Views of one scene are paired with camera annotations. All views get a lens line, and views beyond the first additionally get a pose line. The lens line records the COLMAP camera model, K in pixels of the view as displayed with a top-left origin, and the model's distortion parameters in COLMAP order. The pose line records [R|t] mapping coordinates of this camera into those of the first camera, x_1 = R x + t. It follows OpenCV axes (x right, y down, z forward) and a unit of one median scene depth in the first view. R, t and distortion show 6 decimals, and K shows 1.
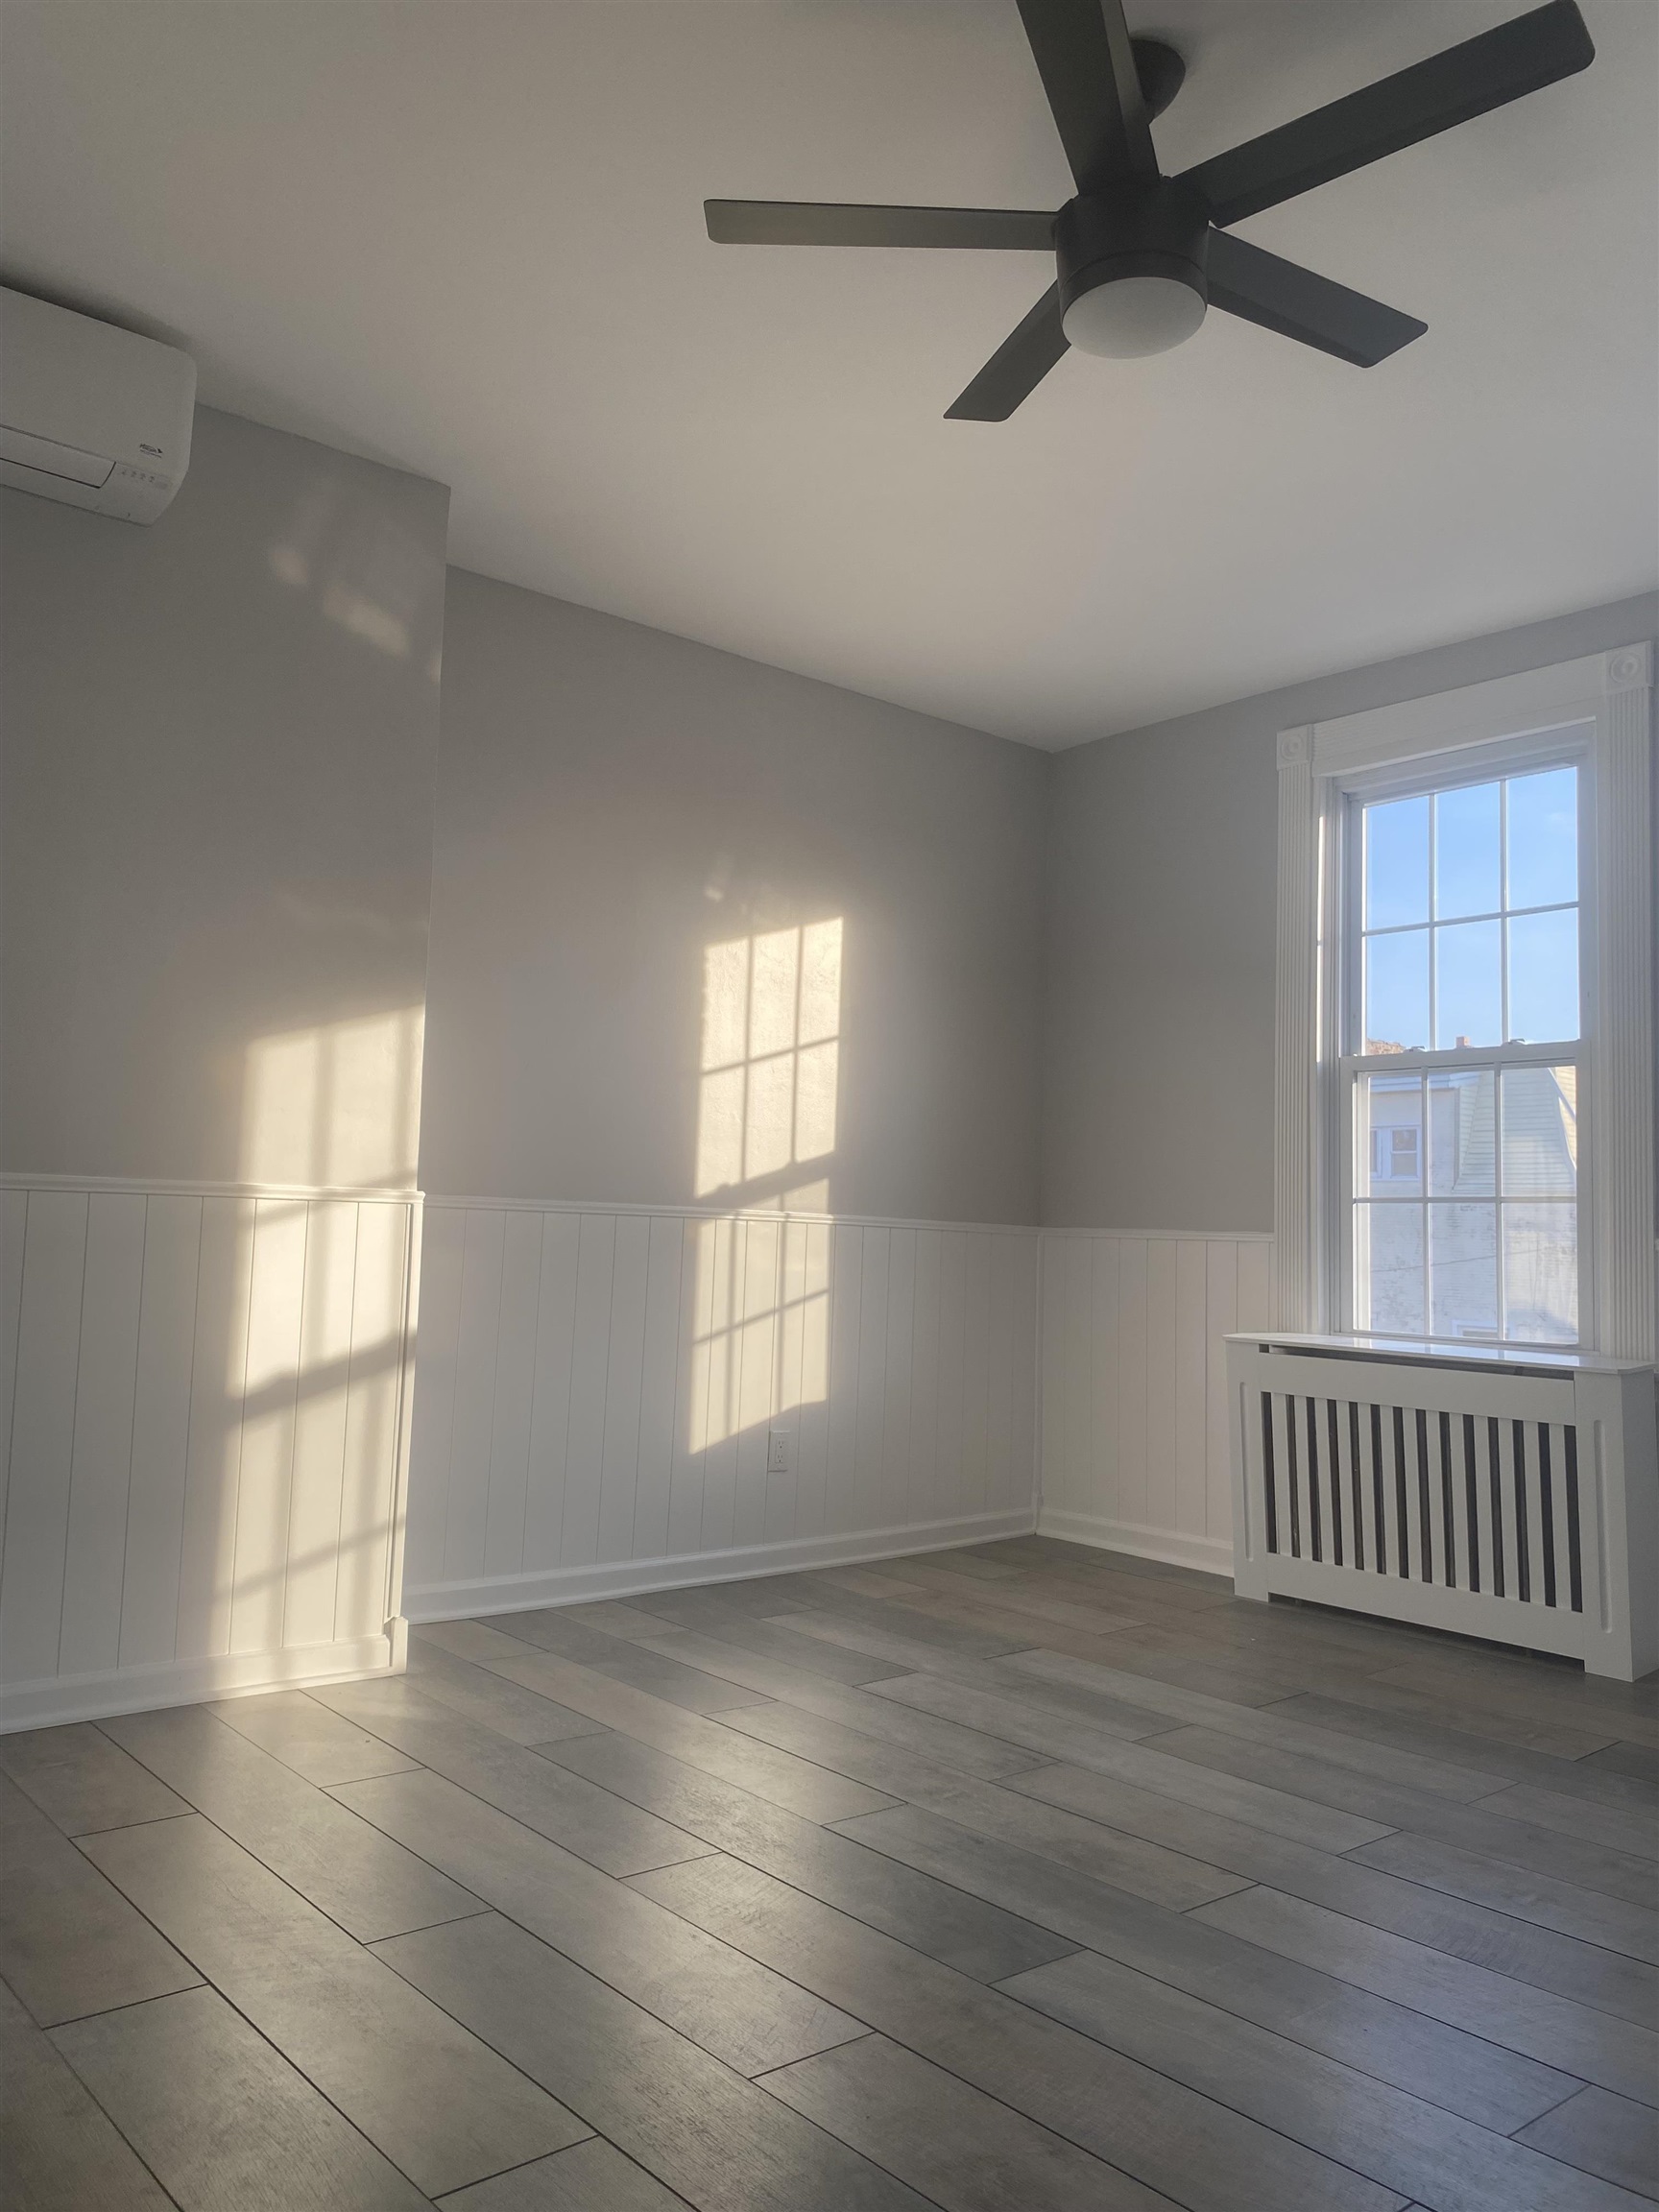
lens RADIAL K [[1689.5, 0, 834.1], [0, 1689.5, 1087.7], [0, 0, 1]] dist [0.058121, -0.084276]
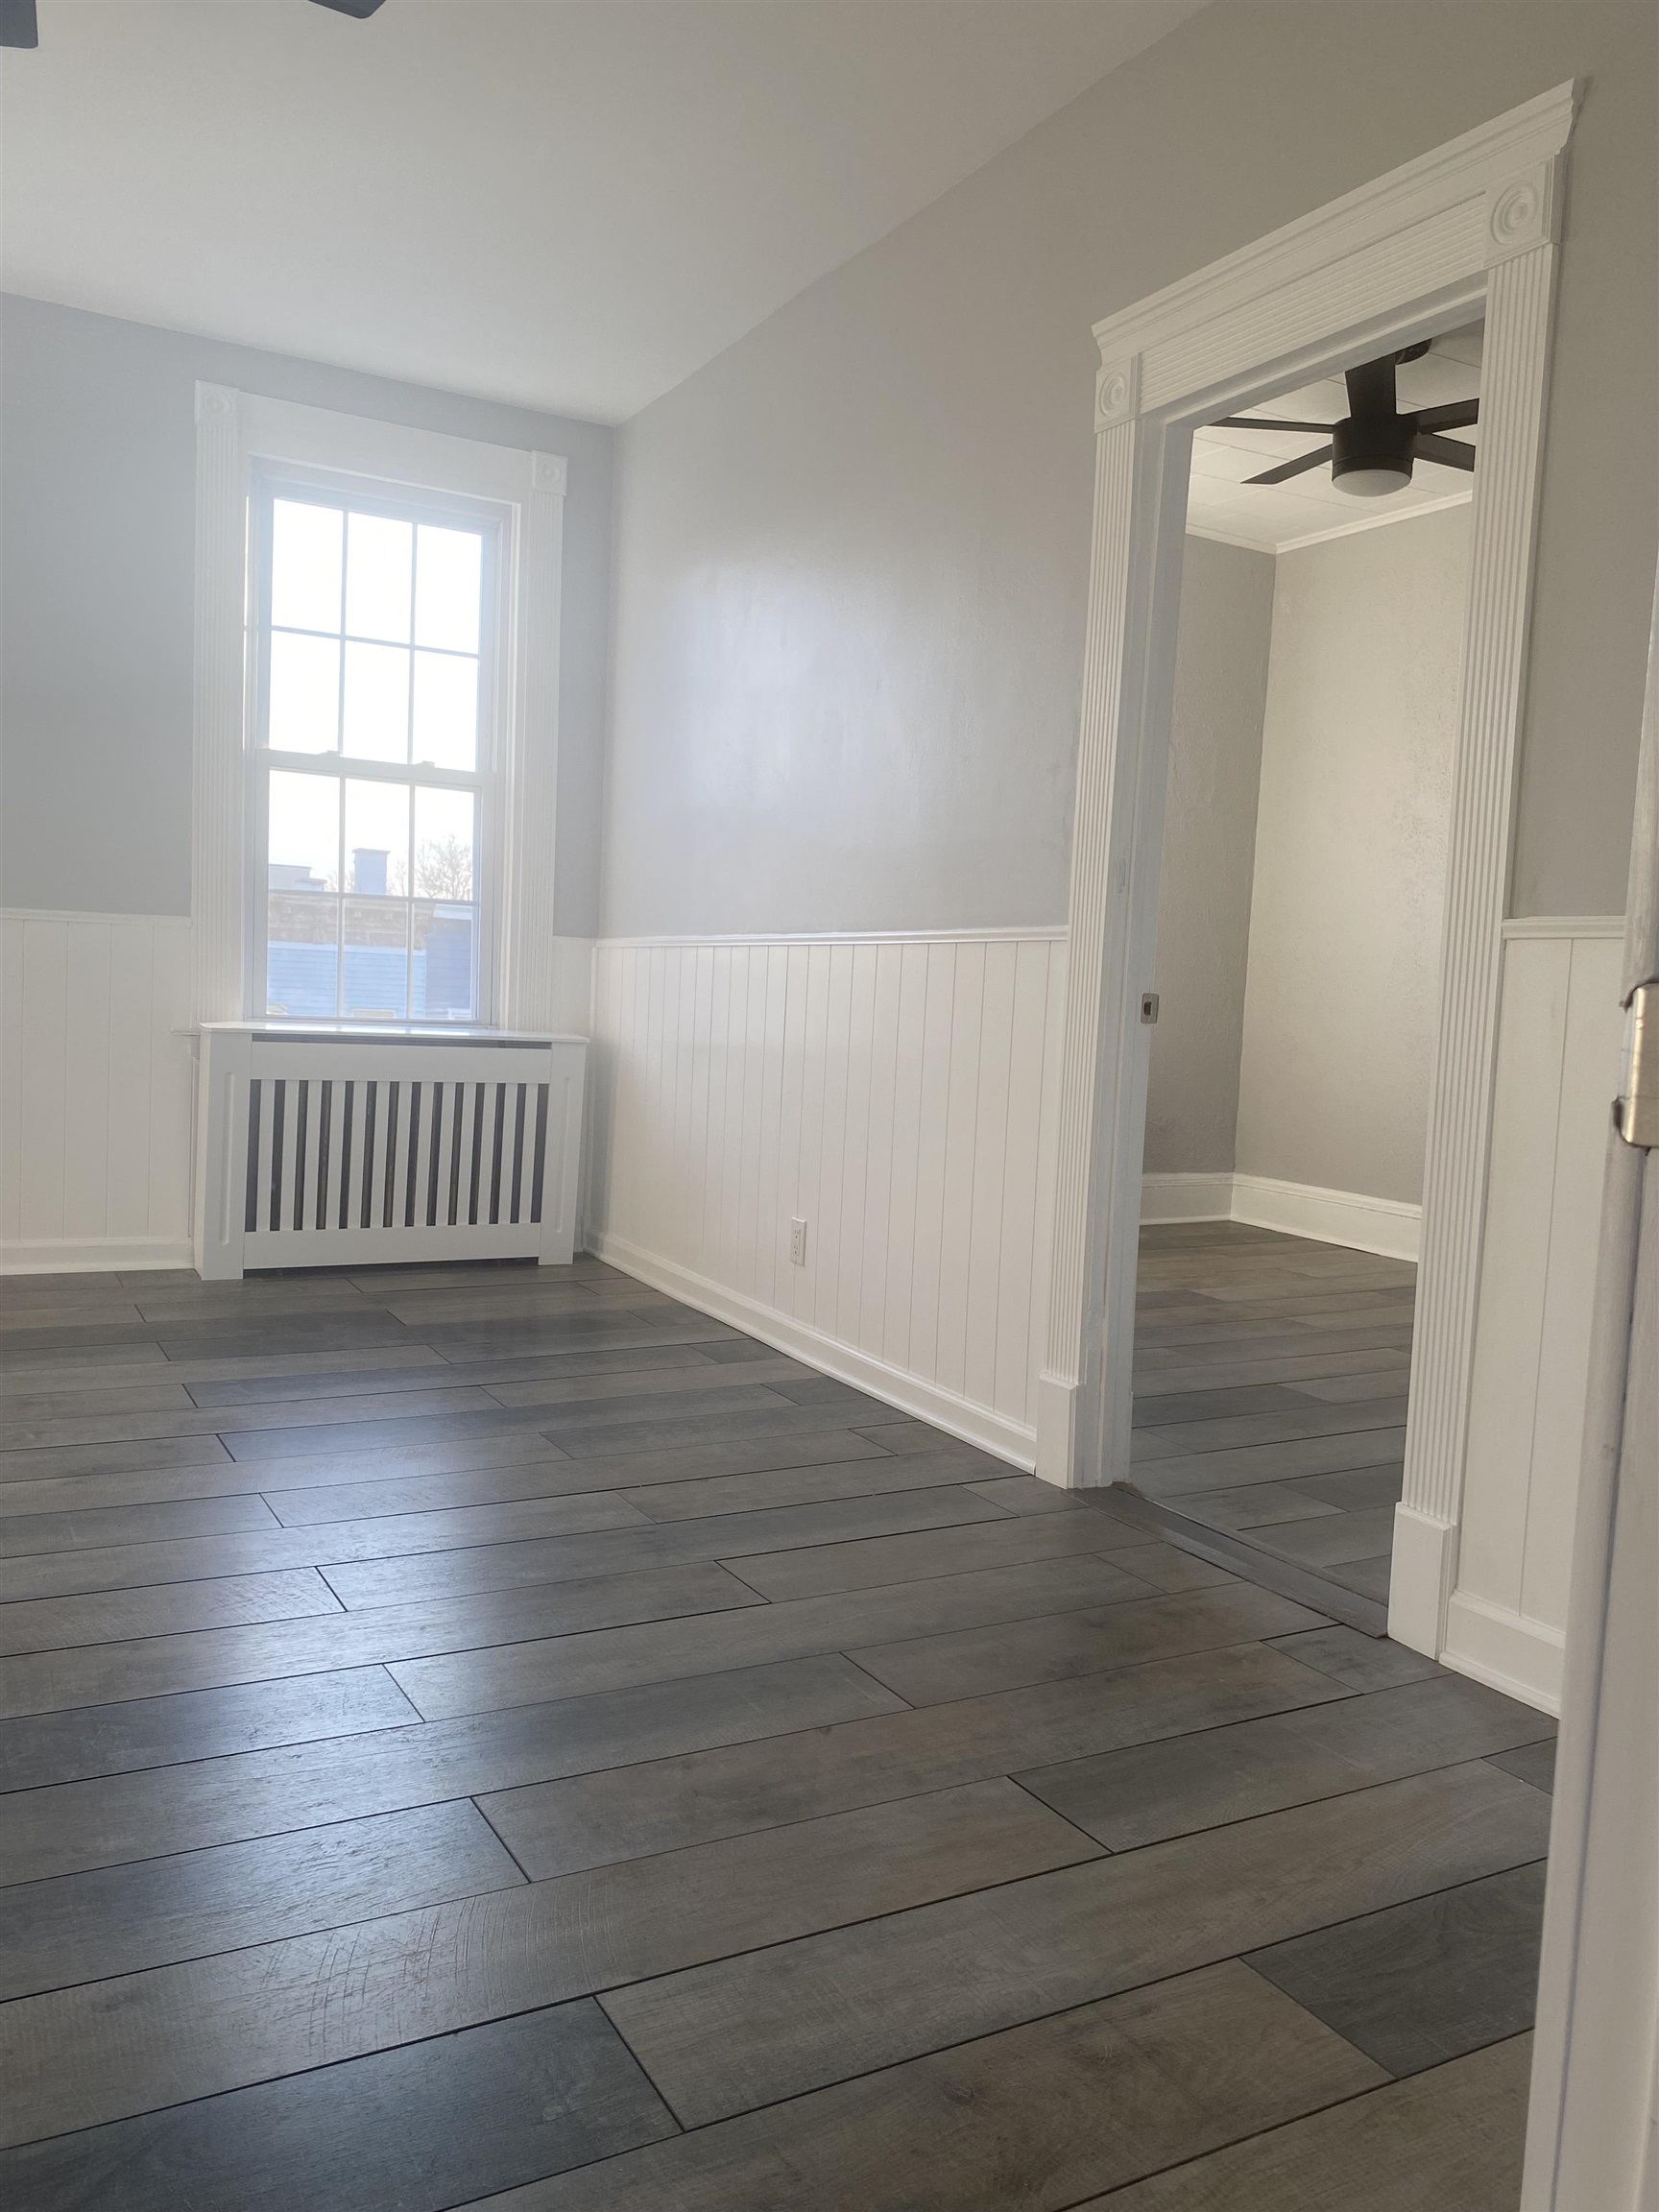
lens RADIAL K [[1689.5, 0, 834.1], [0, 1689.5, 1087.7], [0, 0, 1]] dist [0.058121, -0.084276]
pose [[0.192876, -0.075501, 0.978314, -0.684126], [-0.124278, 0.987126, 0.100683, 0.039058], [-0.973321, -0.141002, 0.181010, 0.483483]]
